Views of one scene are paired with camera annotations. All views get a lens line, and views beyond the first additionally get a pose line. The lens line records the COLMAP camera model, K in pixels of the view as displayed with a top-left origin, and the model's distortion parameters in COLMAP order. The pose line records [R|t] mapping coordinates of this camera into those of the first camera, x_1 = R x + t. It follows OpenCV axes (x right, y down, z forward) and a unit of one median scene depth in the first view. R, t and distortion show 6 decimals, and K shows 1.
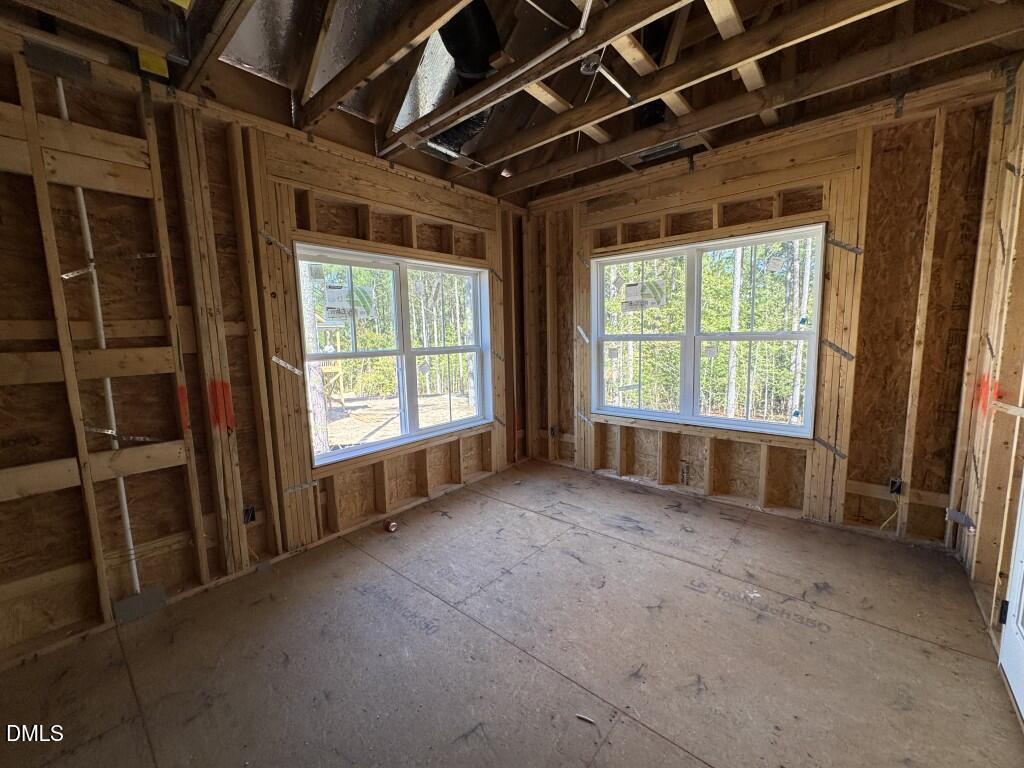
lens RADIAL K [[412.1, 0, 505.1], [0, 412.1, 384.7], [0, 0, 1]] dist [-0.005381, 0.000853]
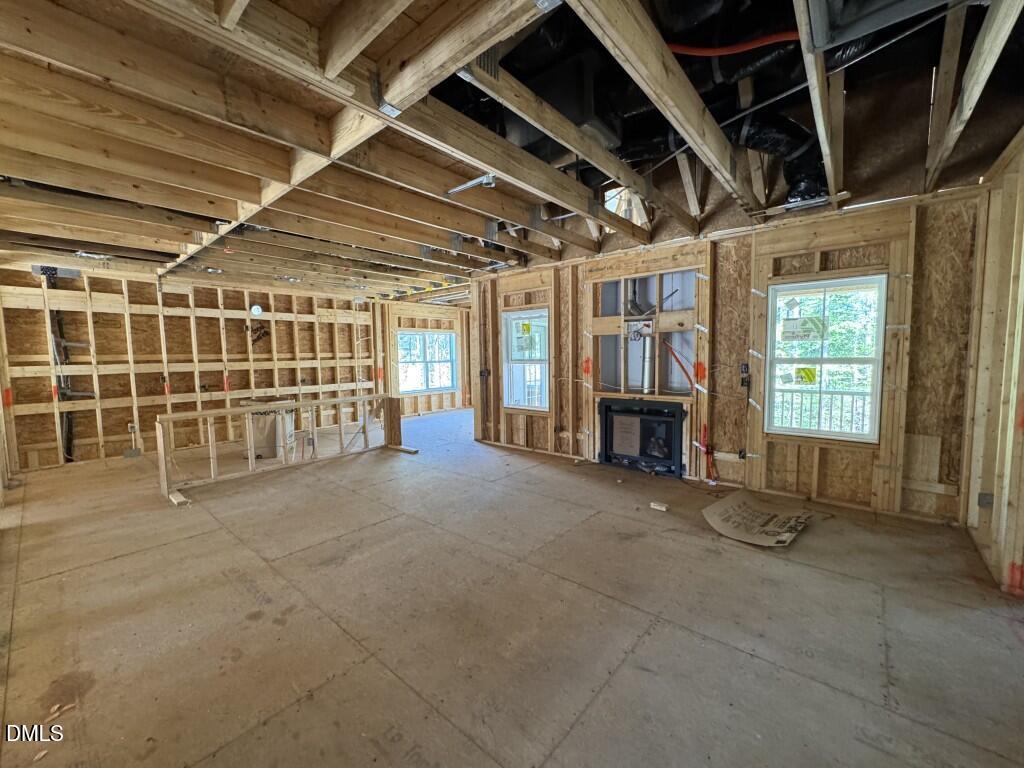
lens RADIAL K [[412.1, 0, 511.9], [0, 412.1, 386.7], [0, 0, 1]] dist [-0.005381, 0.000853]
pose [[0.999765, 0.015549, 0.015096, 0.516590], [-0.014986, 0.999213, -0.036722, 0.302496], [-0.015655, 0.036487, 0.999212, -2.980086]]
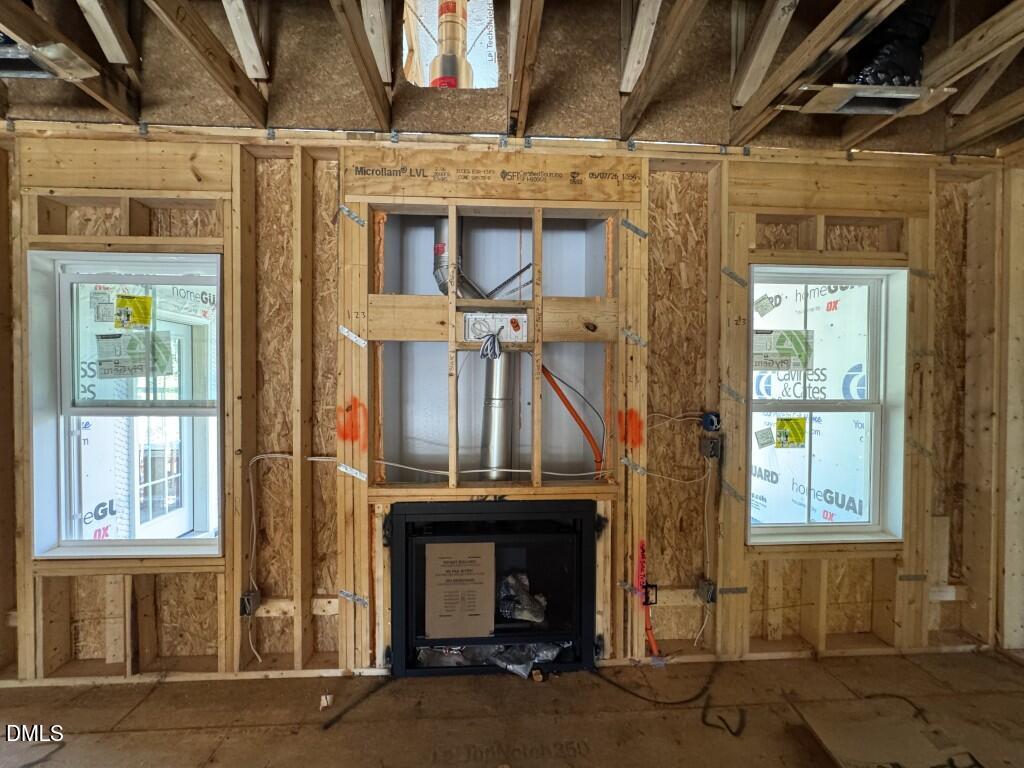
lens RADIAL K [[412.1, 0, 514.5], [0, 412.1, 386.1], [0, 0, 1]] dist [-0.005381, 0.000853]
pose [[0.713038, 0.026050, 0.700641, 0.611084], [0.056366, 0.993945, -0.094319, 0.121189], [-0.698856, 0.106745, 0.707253, -1.519636]]
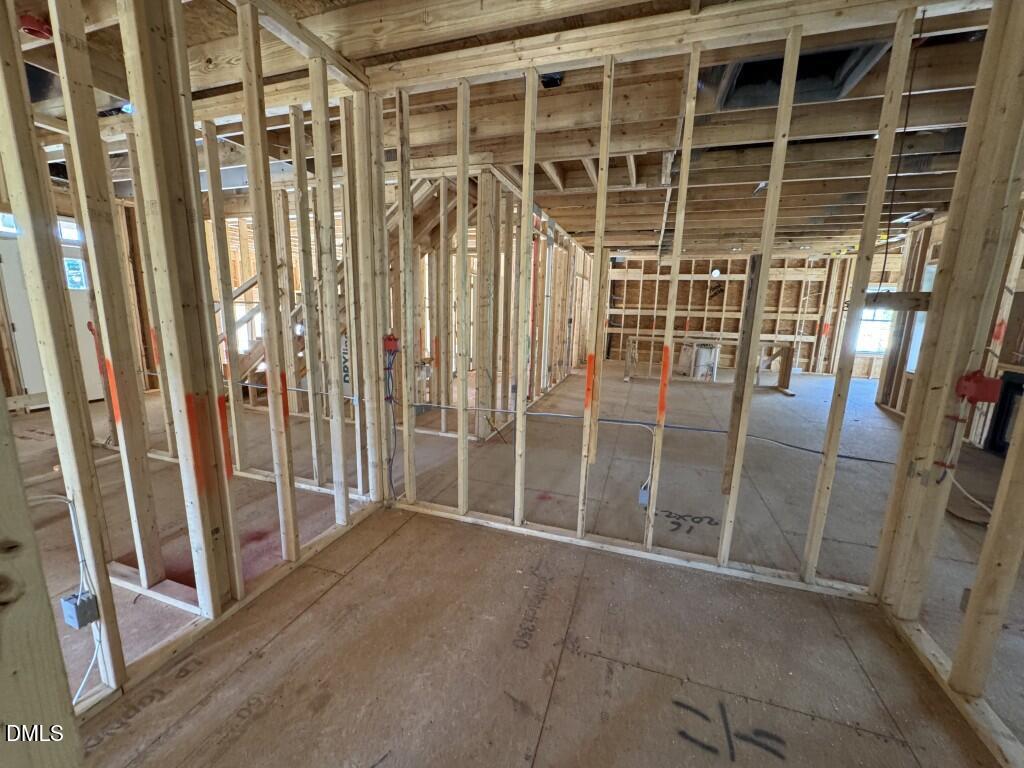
lens RADIAL K [[412.1, 0, 510.5], [0, 412.1, 382.7], [0, 0, 1]] dist [-0.005381, 0.000853]
pose [[0.384501, 0.209922, -0.898939, 1.859430], [-0.144241, 0.975502, 0.166105, 0.338038], [0.911786, 0.065796, 0.405361, -3.435629]]
